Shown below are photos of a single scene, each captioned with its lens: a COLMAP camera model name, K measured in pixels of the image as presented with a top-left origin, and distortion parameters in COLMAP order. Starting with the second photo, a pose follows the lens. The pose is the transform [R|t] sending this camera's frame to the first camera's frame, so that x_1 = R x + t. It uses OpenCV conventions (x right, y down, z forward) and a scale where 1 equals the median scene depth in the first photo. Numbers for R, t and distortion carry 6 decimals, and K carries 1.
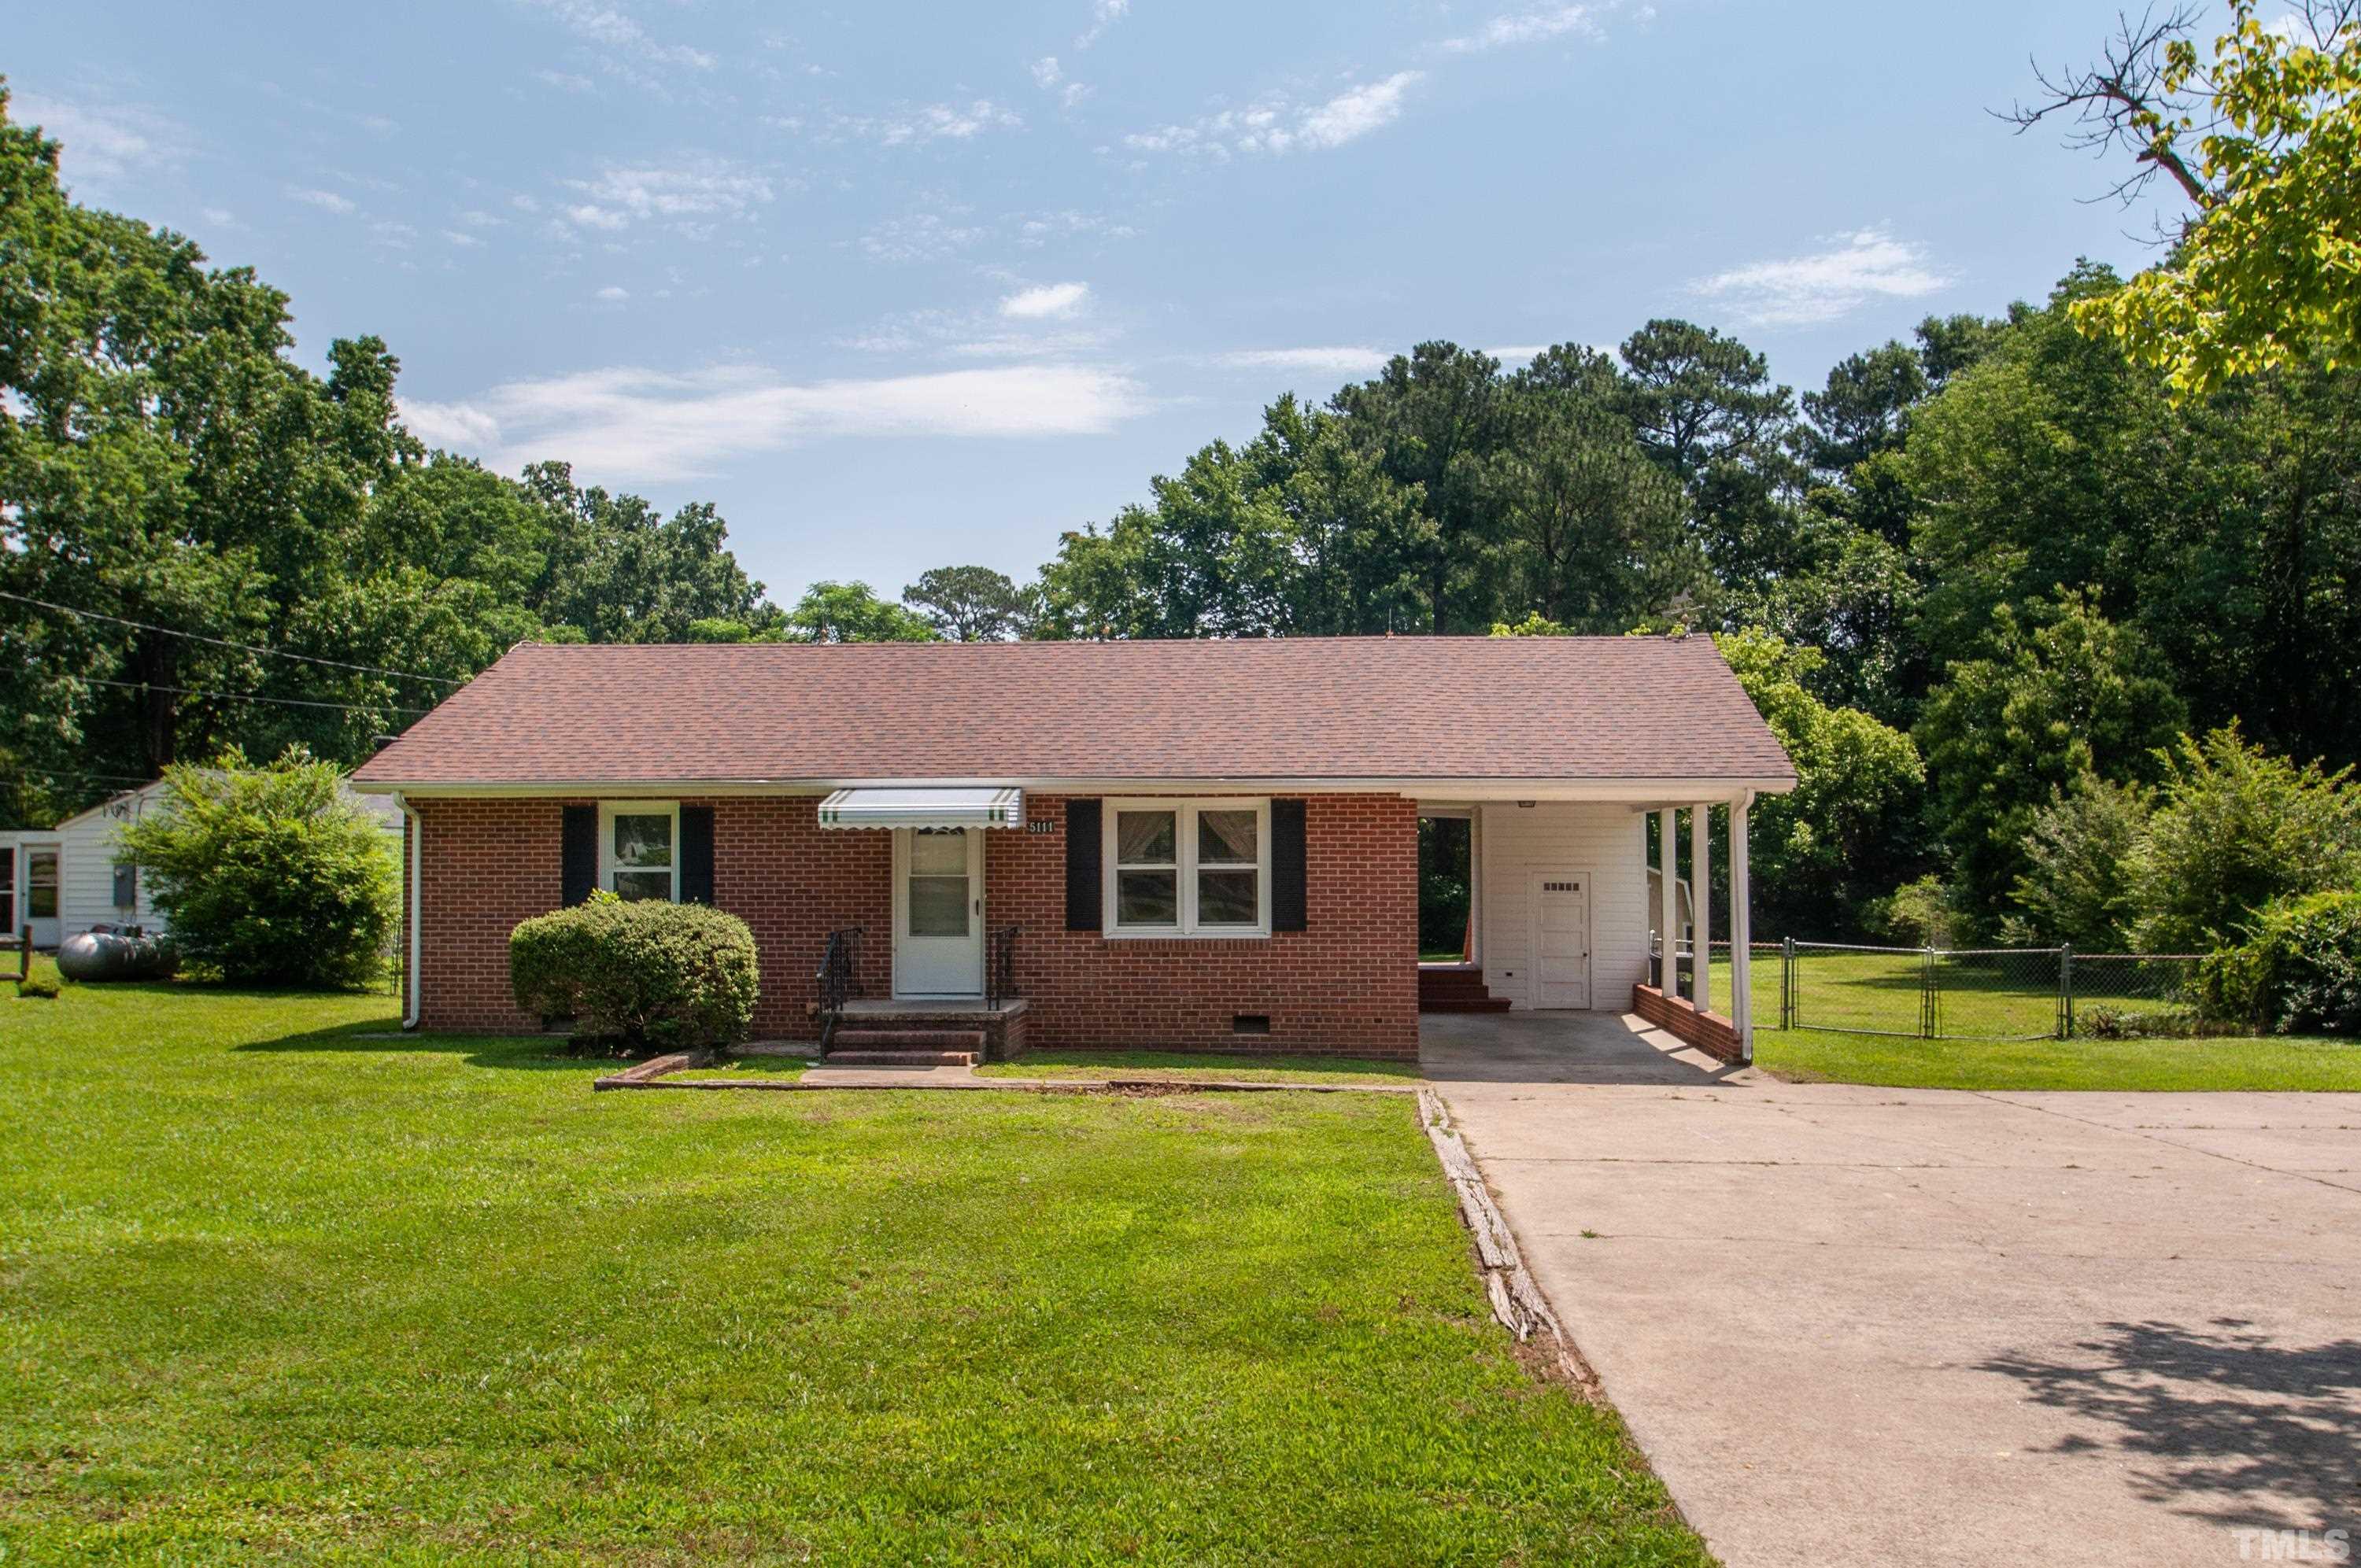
lens RADIAL K [[1948.9, 0, 1180.5], [0, 1948.9, 784.0], [0, 0, 1]] dist [0.015842, 0.003209]
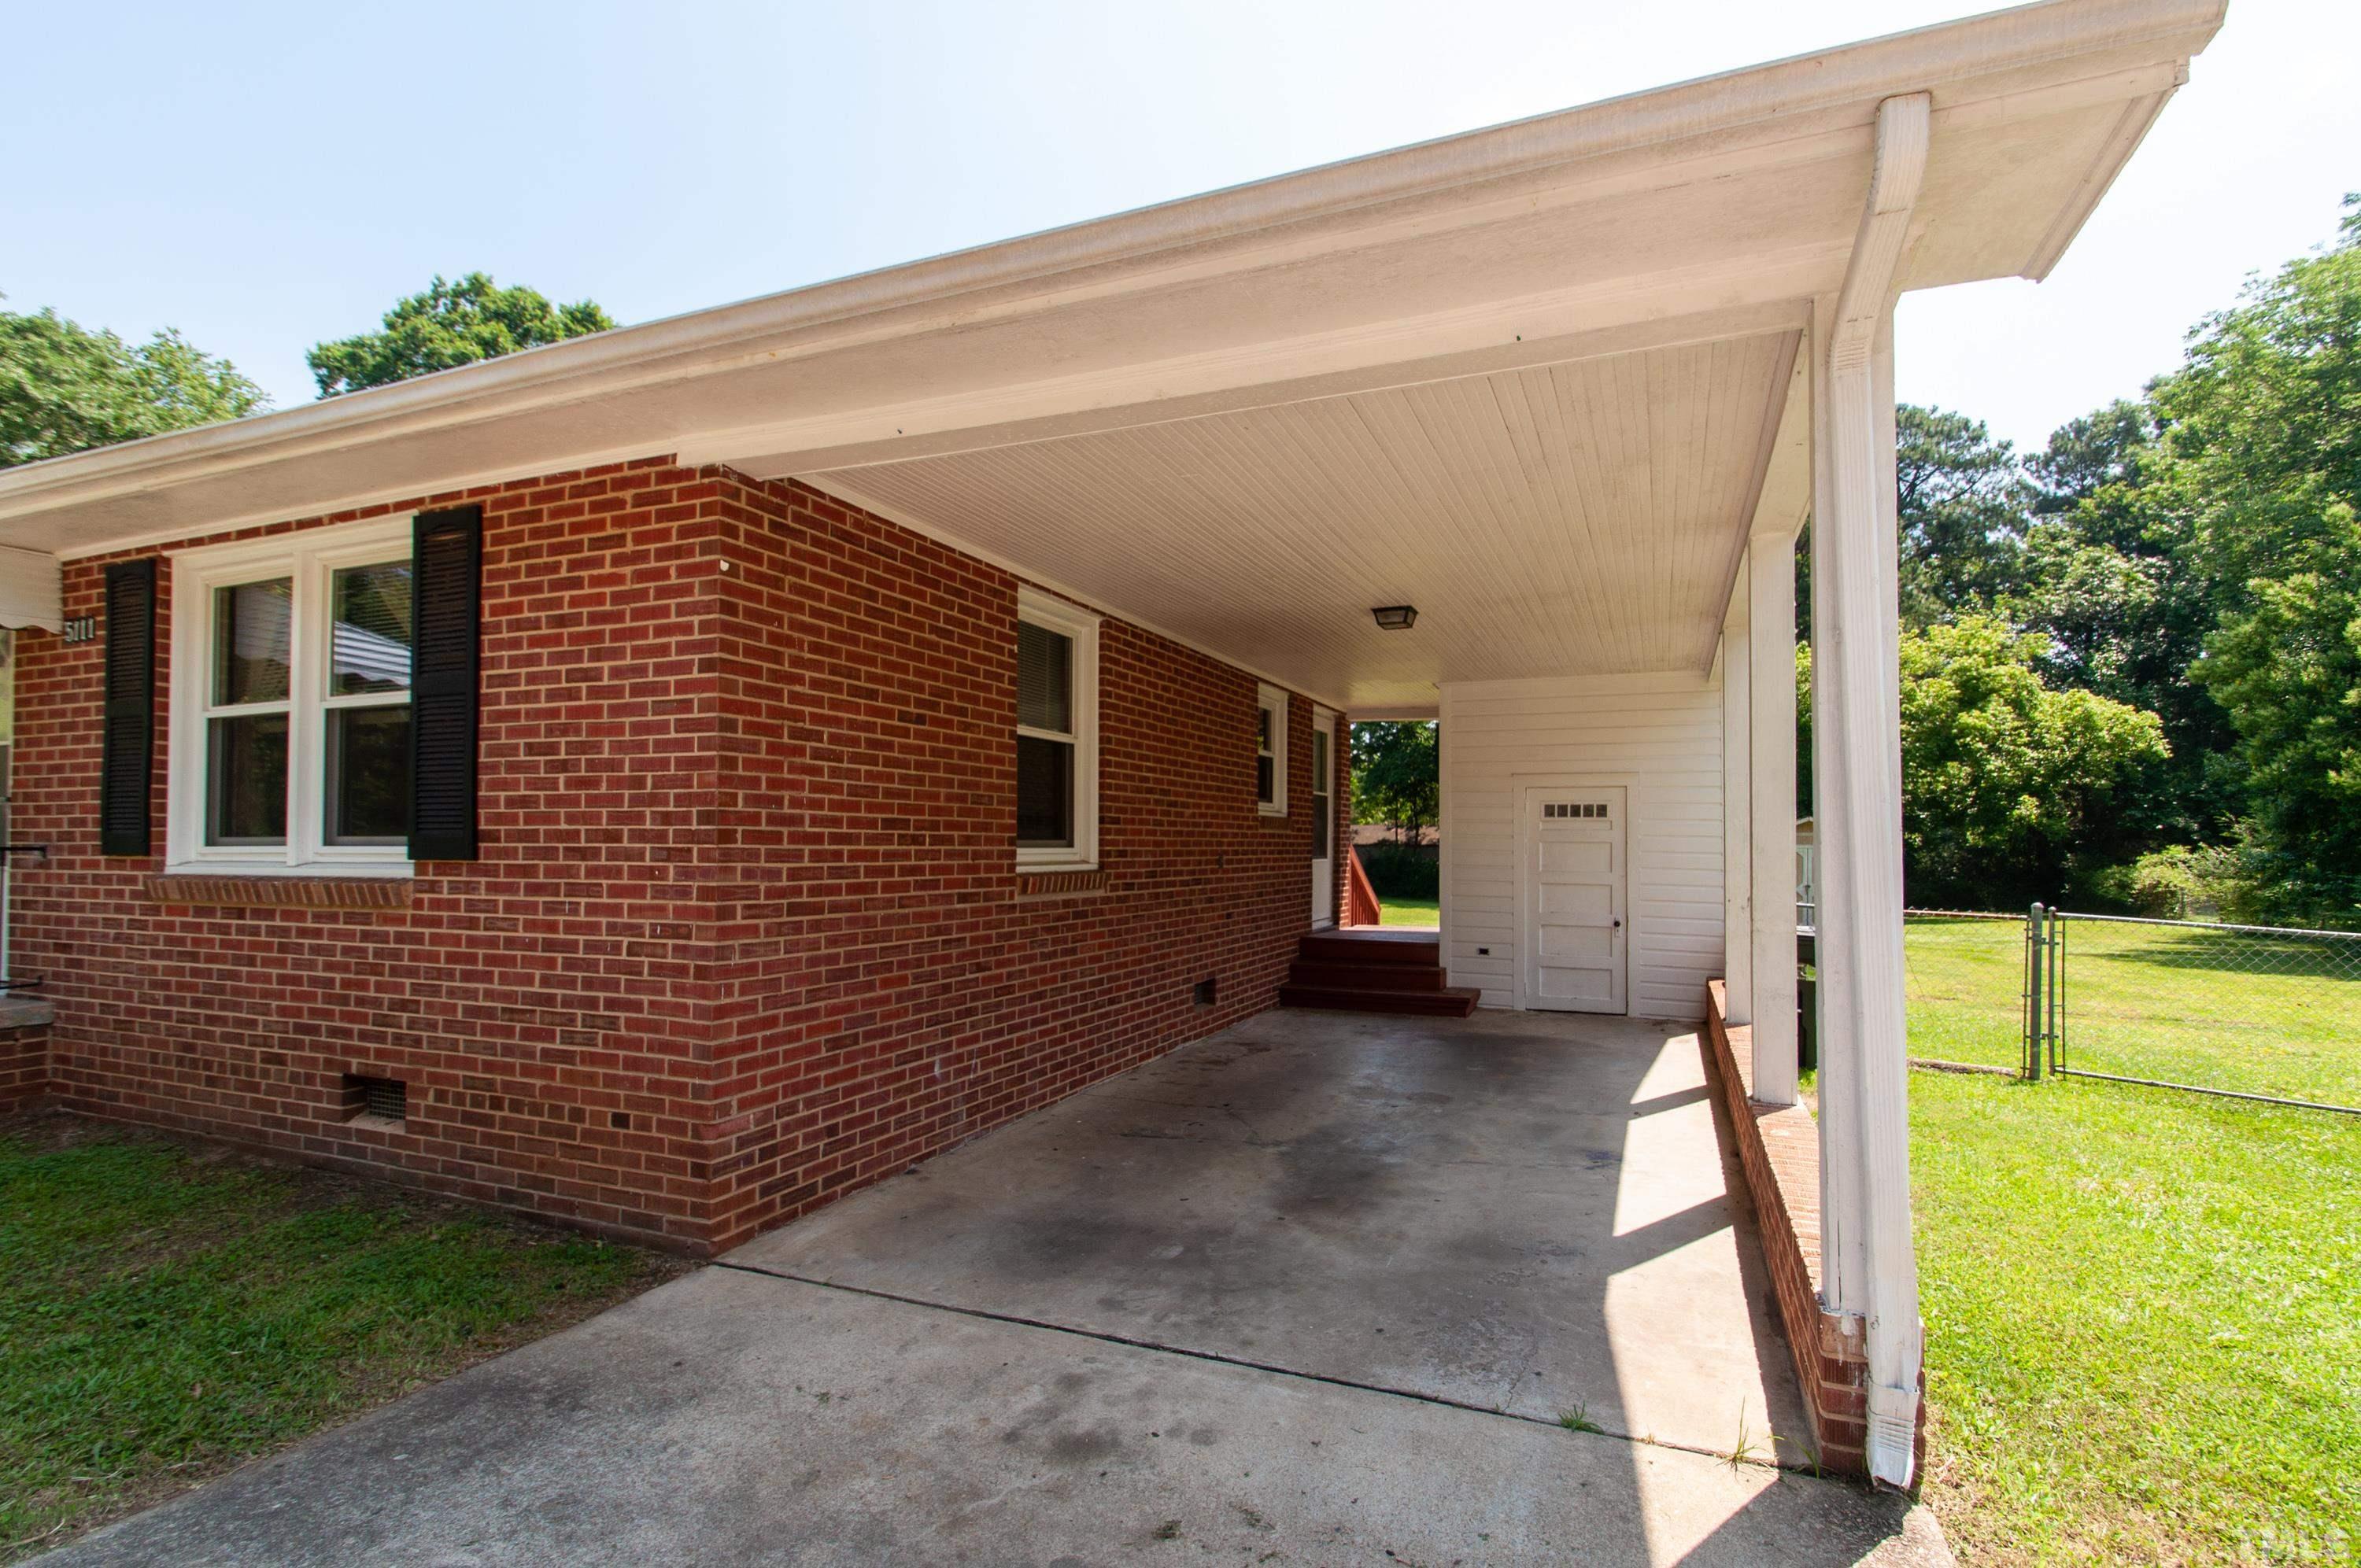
lens RADIAL K [[1021.4, 0, 1175.5], [0, 1021.4, 823.3], [0, 0, 1]] dist [0.000864, -0.000153]
pose [[0.929024, -0.004688, -0.369990, 0.088436], [0.009849, 0.999879, 0.012062, 0.023110], [0.369889, -0.014850, 0.928957, 0.296035]]
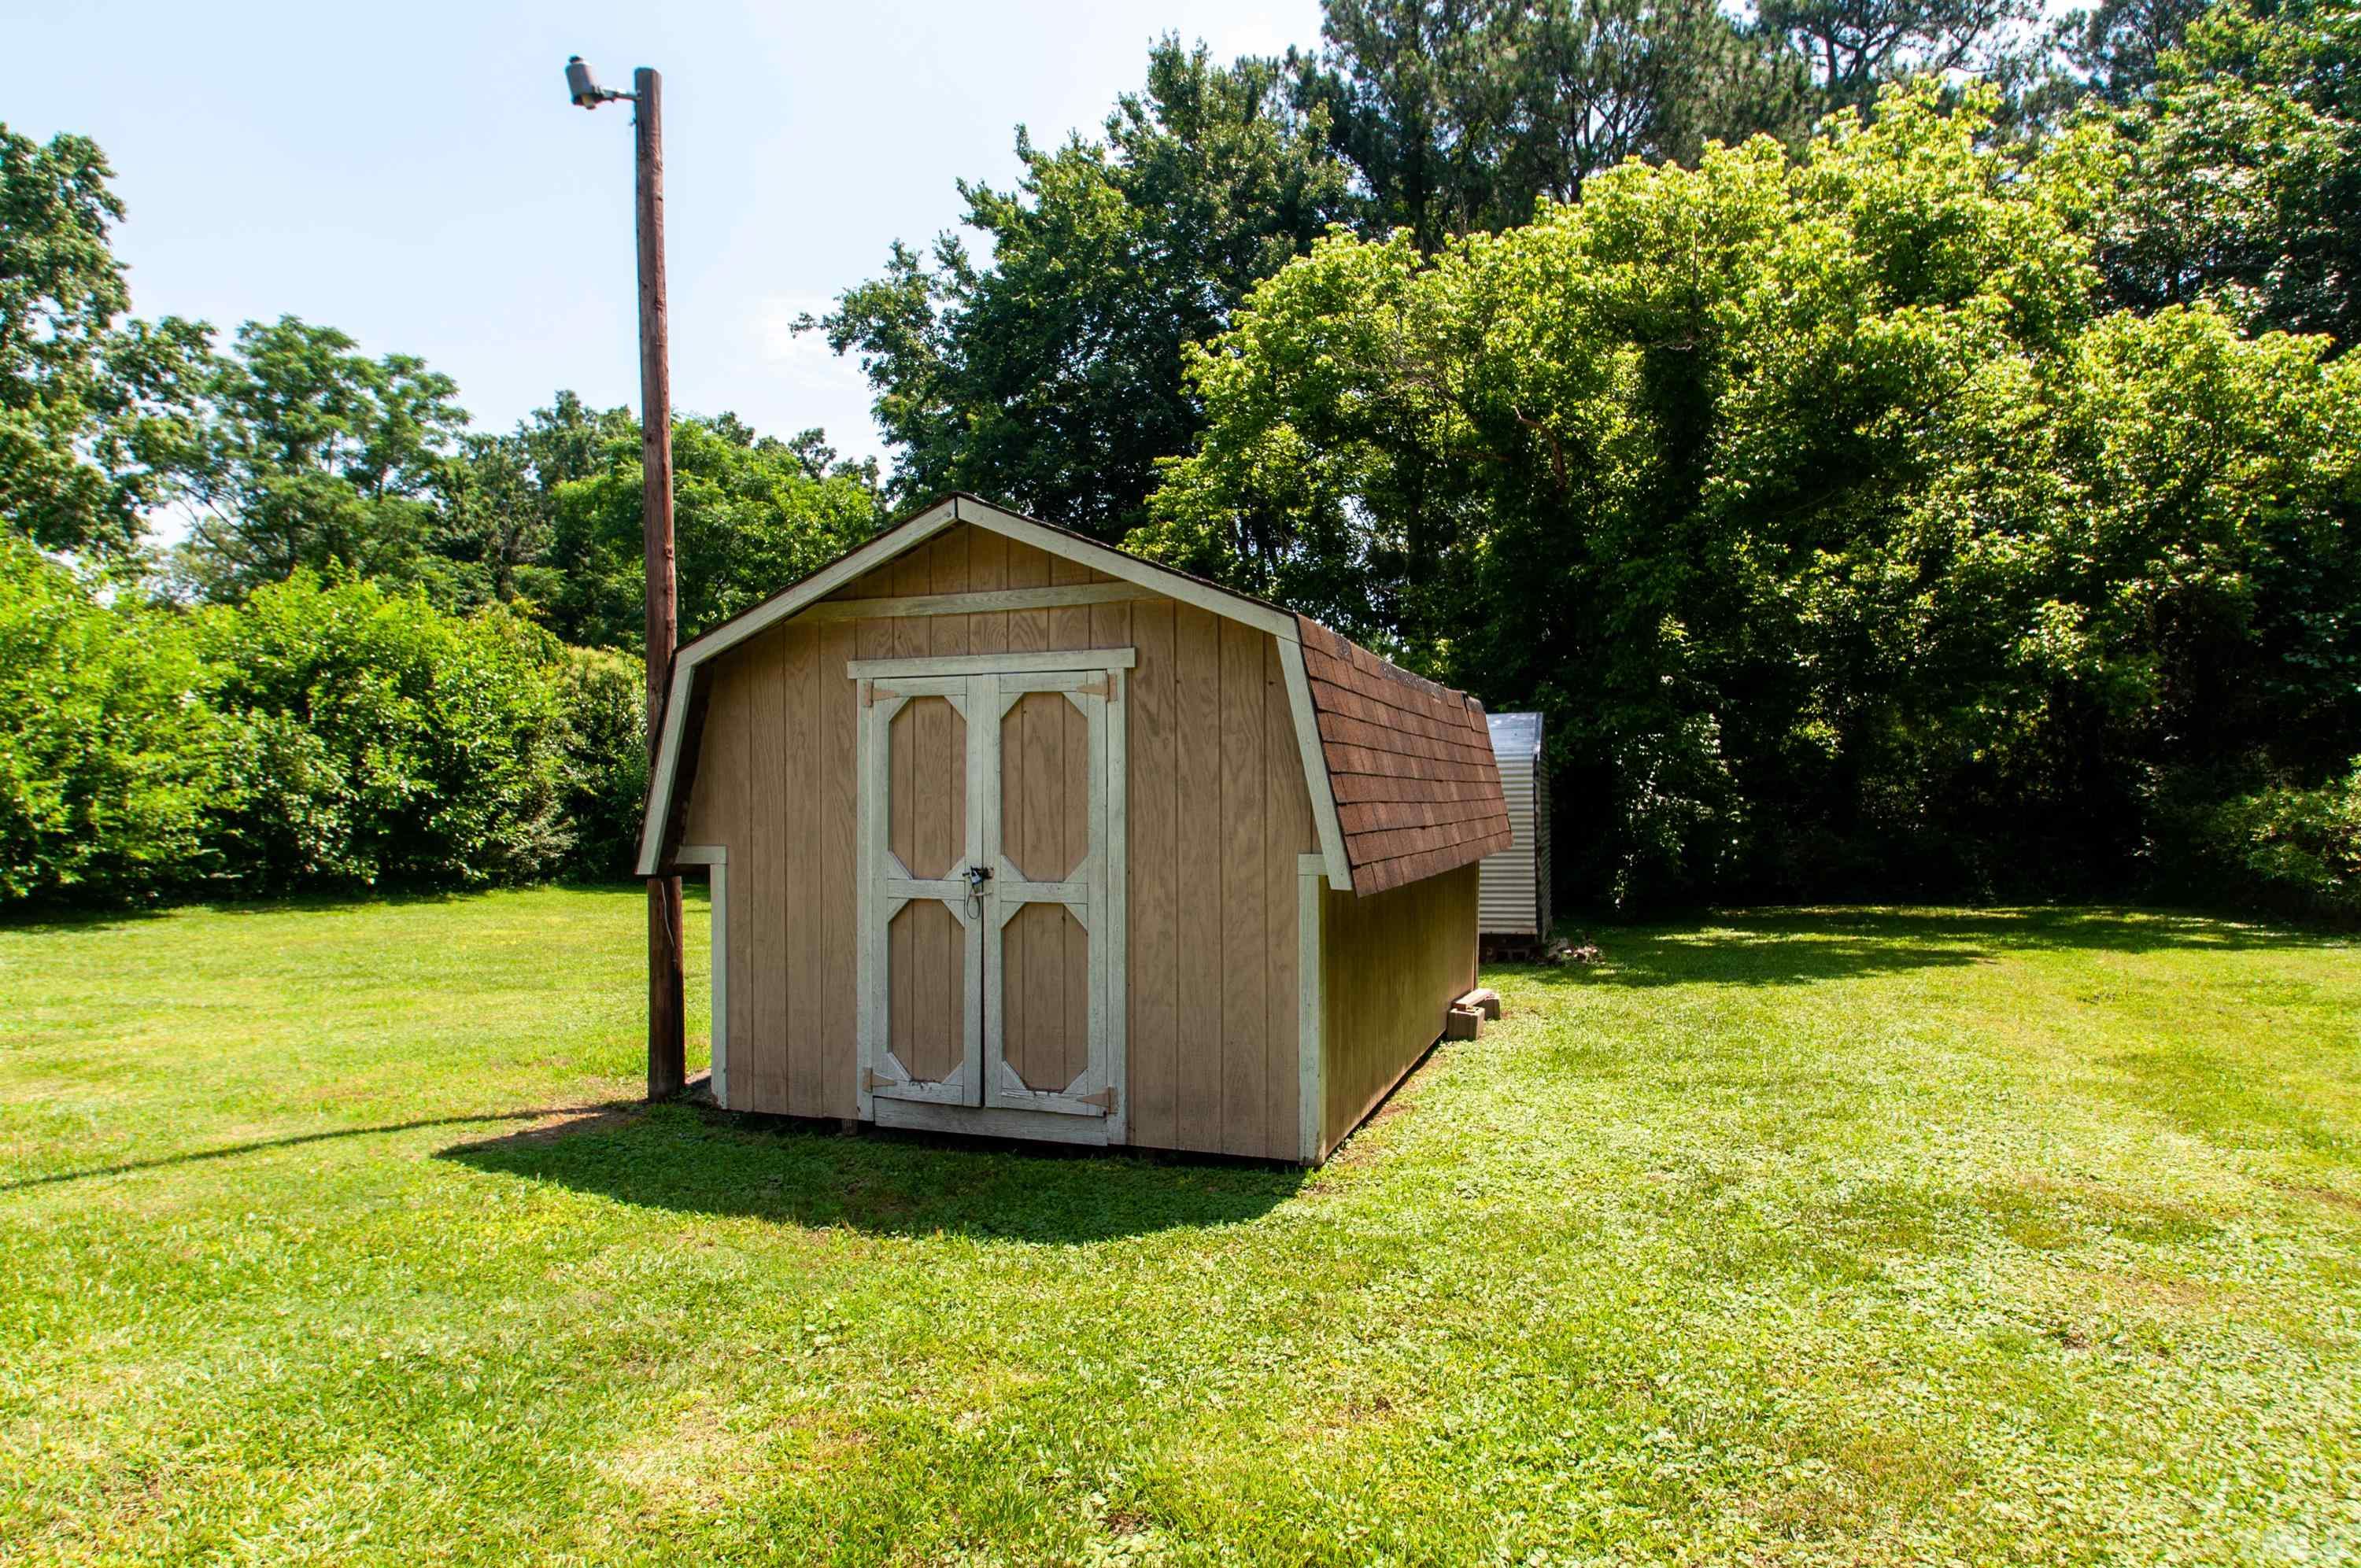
lens RADIAL K [[1340.7, 0, 1180.5], [0, 1340.7, 784.0], [0, 0, 1]] dist [-0.001488, 0.000628]
pose [[0.963910, -0.009010, -0.266076, 0.220909], [0.015960, 0.999585, 0.023972, 0.048257], [0.265750, -0.027353, 0.963654, 0.695574]]
